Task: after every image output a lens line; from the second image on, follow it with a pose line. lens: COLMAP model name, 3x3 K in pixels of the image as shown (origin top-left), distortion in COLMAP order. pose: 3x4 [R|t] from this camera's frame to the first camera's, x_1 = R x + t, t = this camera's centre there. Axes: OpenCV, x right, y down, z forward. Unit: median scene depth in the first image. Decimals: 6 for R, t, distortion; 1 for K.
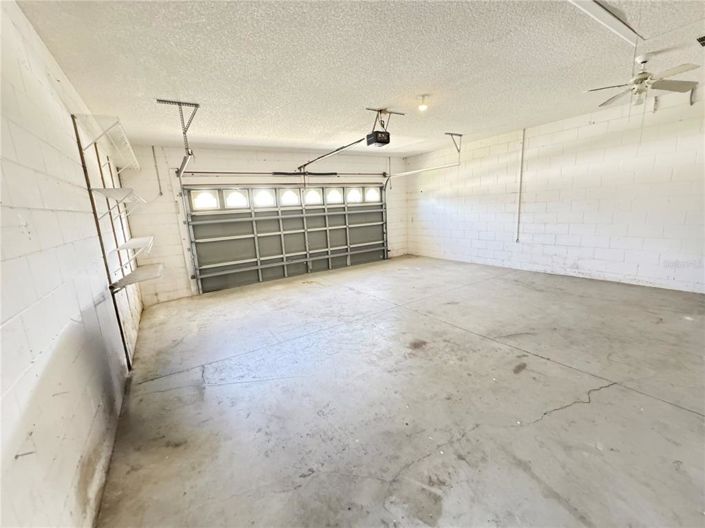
lens RADIAL K [[296.5, 0, 352.5], [0, 296.5, 264.0], [0, 0, 1]] dist [-0.000566, -0.000205]
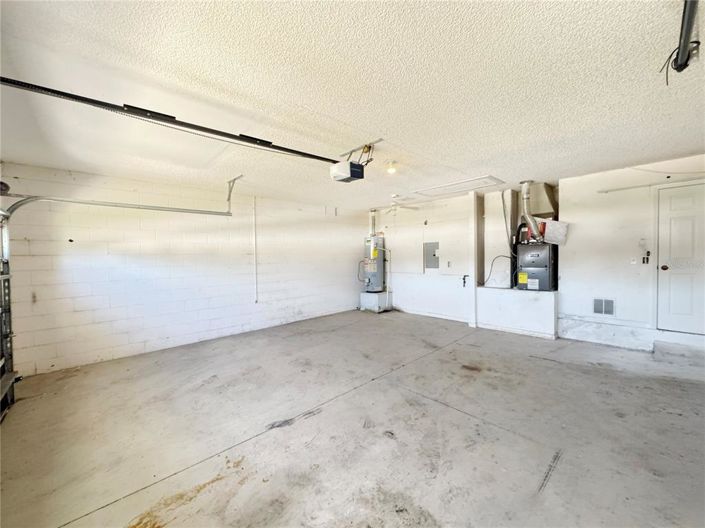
lens RADIAL K [[282.2, 0, 352.5], [0, 282.2, 264.0], [0, 0, 1]] dist [-0.002052, 0.000224]
pose [[-0.184255, 0.035680, 0.982231, -0.555050], [0.214763, 0.976654, 0.004810, -0.169809], [-0.959128, 0.211833, -0.187616, 1.043274]]
